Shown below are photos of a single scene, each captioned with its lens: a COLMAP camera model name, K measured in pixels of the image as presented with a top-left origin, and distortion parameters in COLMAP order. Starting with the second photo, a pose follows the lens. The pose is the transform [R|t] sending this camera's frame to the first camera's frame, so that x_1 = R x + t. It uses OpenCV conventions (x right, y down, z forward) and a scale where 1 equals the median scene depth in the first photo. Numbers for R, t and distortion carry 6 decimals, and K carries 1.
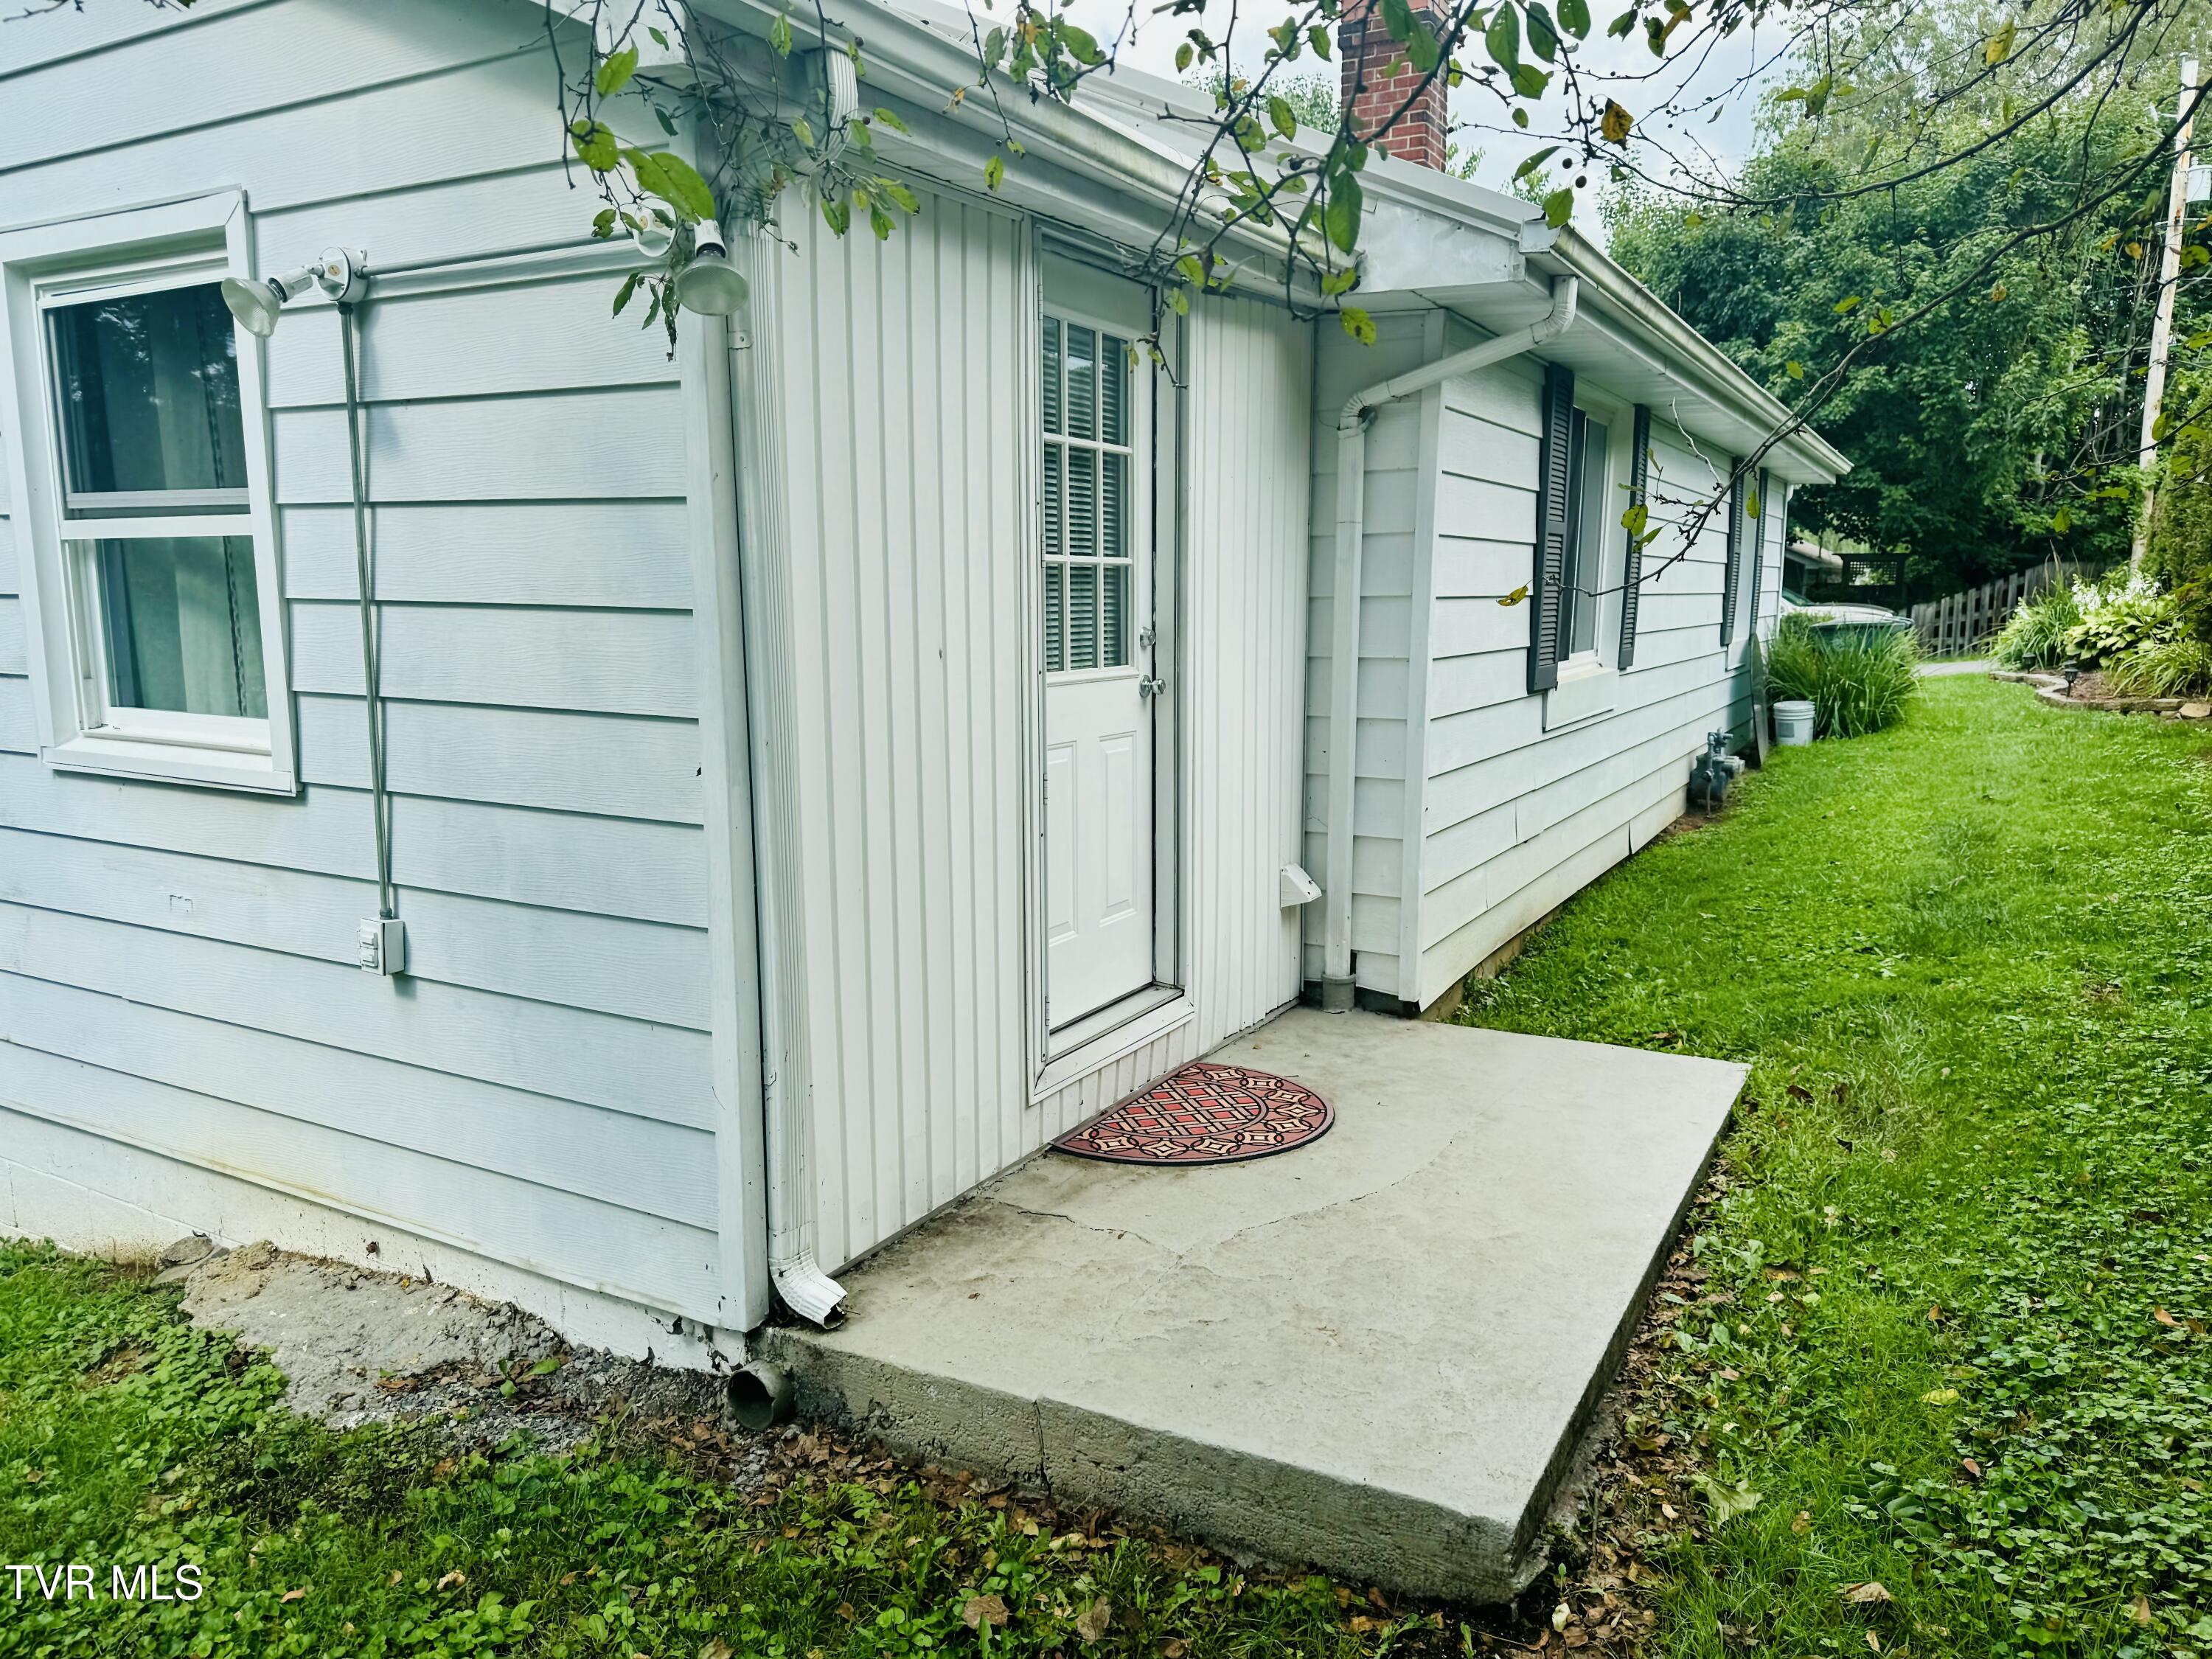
lens RADIAL K [[1562.0, 0, 1106.0], [0, 1562.0, 829.5], [0, 0, 1]] dist [0.003026, -0.001141]
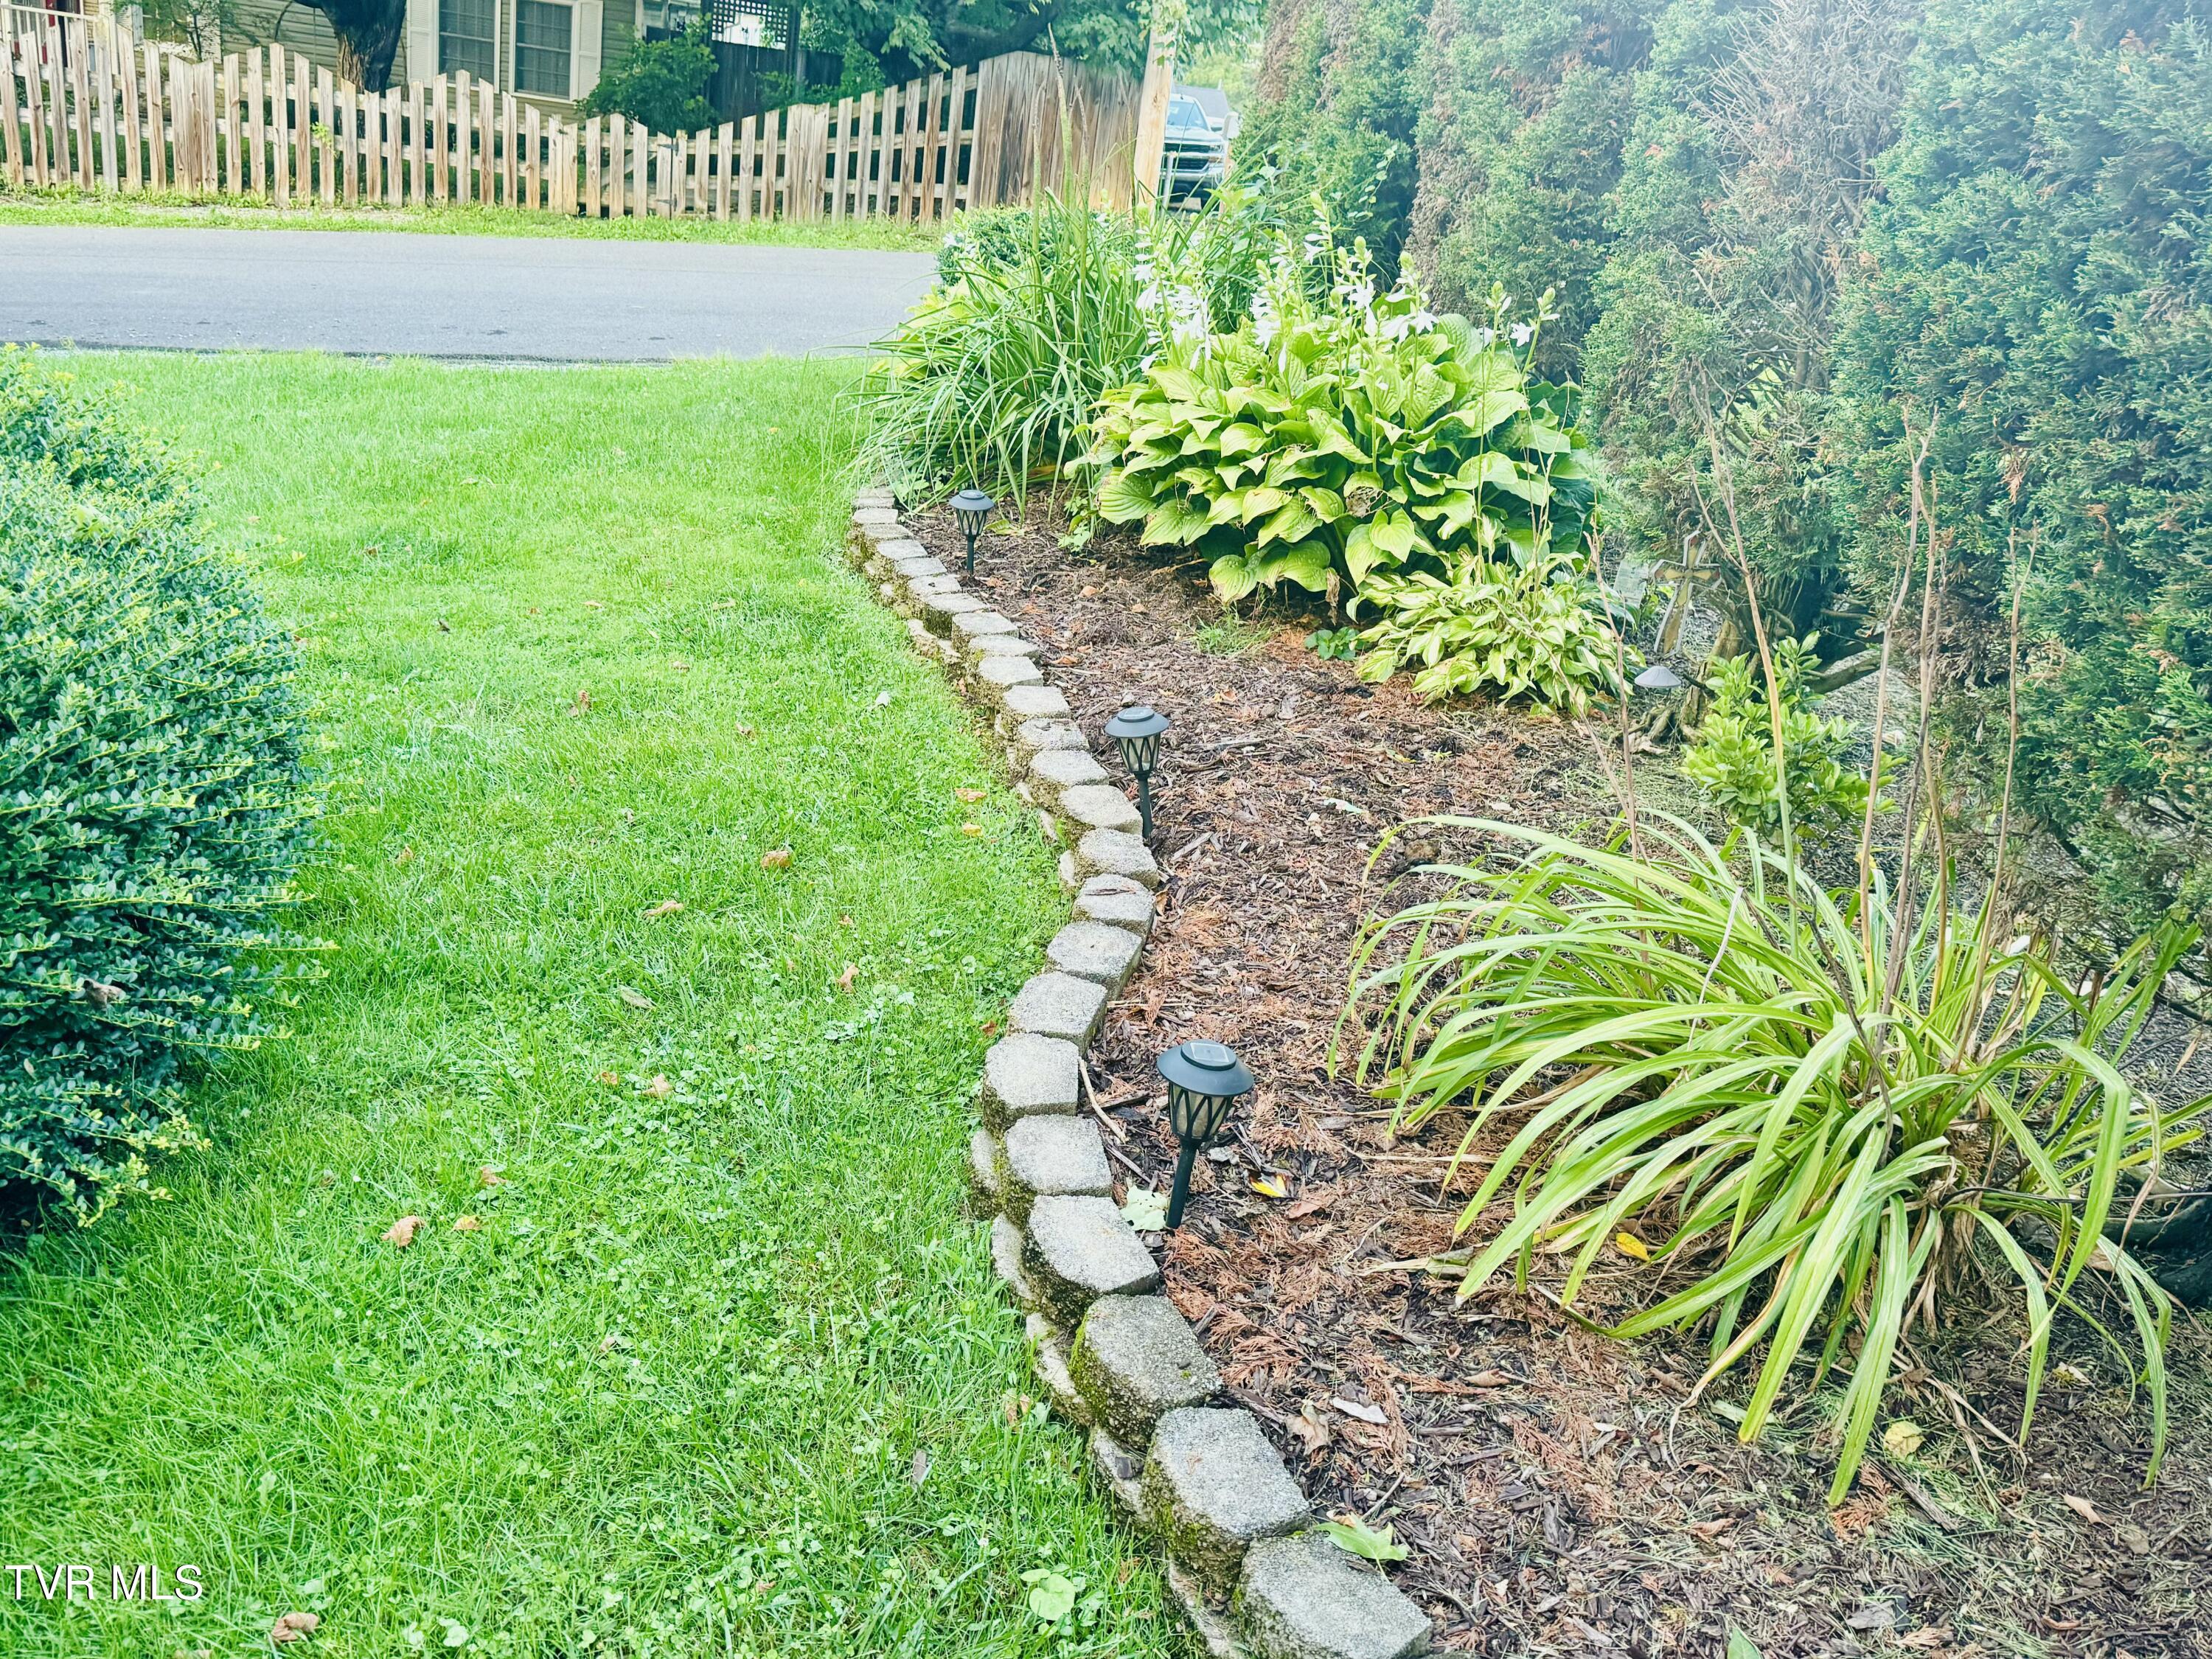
lens RADIAL K [[1915.7, 0, 1106.0], [0, 1915.7, 829.5], [0, 0, 1]] dist [-0.001892, -0.001220]
pose [[0.826540, -0.114070, 0.551199, 0.233909], [-0.034189, 0.967268, 0.251443, -0.077444], [-0.561839, -0.226673, 0.795586, 0.396968]]
